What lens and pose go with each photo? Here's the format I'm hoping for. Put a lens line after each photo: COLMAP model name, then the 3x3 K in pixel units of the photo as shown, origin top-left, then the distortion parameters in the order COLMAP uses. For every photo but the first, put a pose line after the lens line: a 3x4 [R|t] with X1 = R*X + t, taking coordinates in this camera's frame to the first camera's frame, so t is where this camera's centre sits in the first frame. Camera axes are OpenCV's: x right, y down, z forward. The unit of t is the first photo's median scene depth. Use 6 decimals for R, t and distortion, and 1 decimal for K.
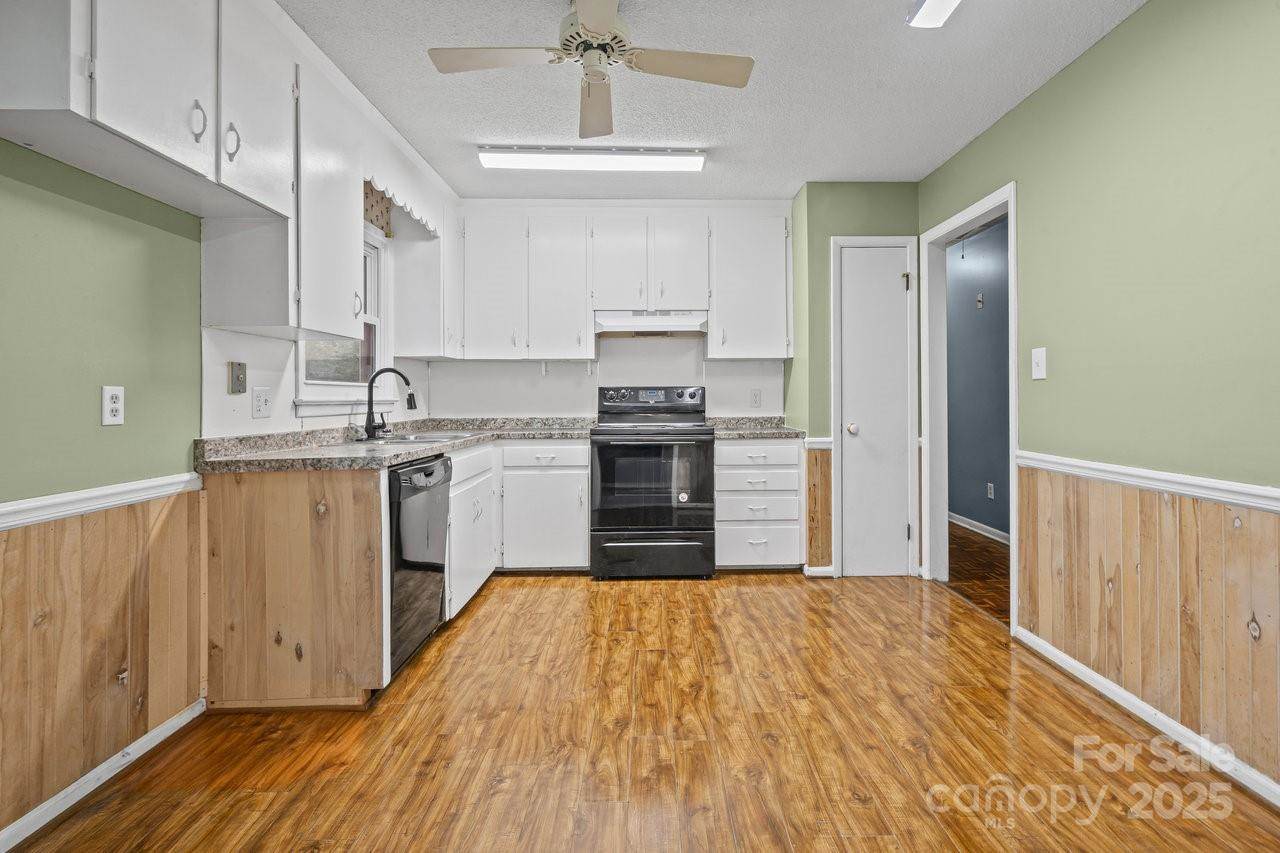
lens RADIAL K [[599.0, 0, 670.2], [0, 599.0, 385.5], [0, 0, 1]] dist [-0.000174, 0.001098]
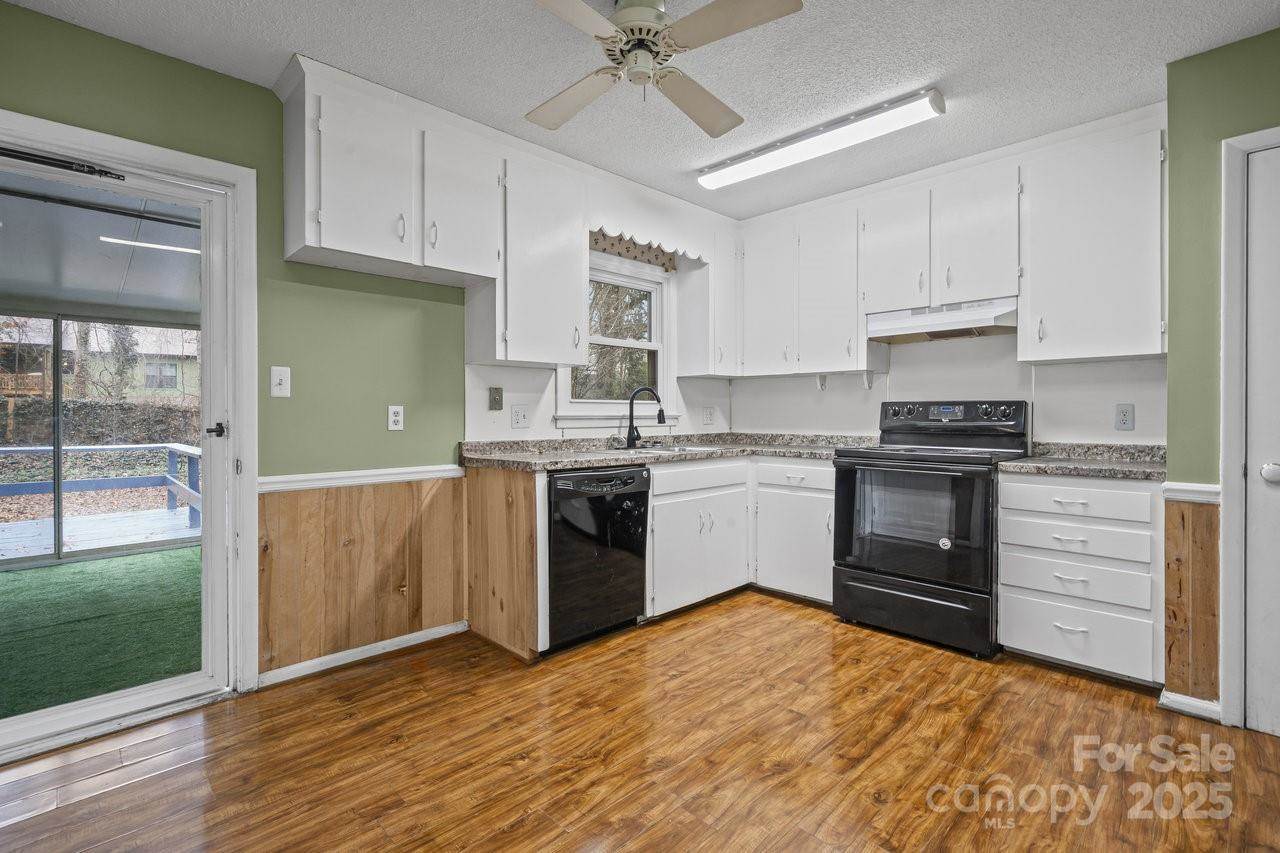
lens RADIAL K [[599.0, 0, 679.6], [0, 599.0, 409.6], [0, 0, 1]] dist [-0.000174, 0.001098]
pose [[0.681475, 0.000888, -0.731841, 0.442538], [0.010946, 0.999875, 0.011407, 0.000583], [0.731760, -0.015784, 0.681380, 0.279491]]
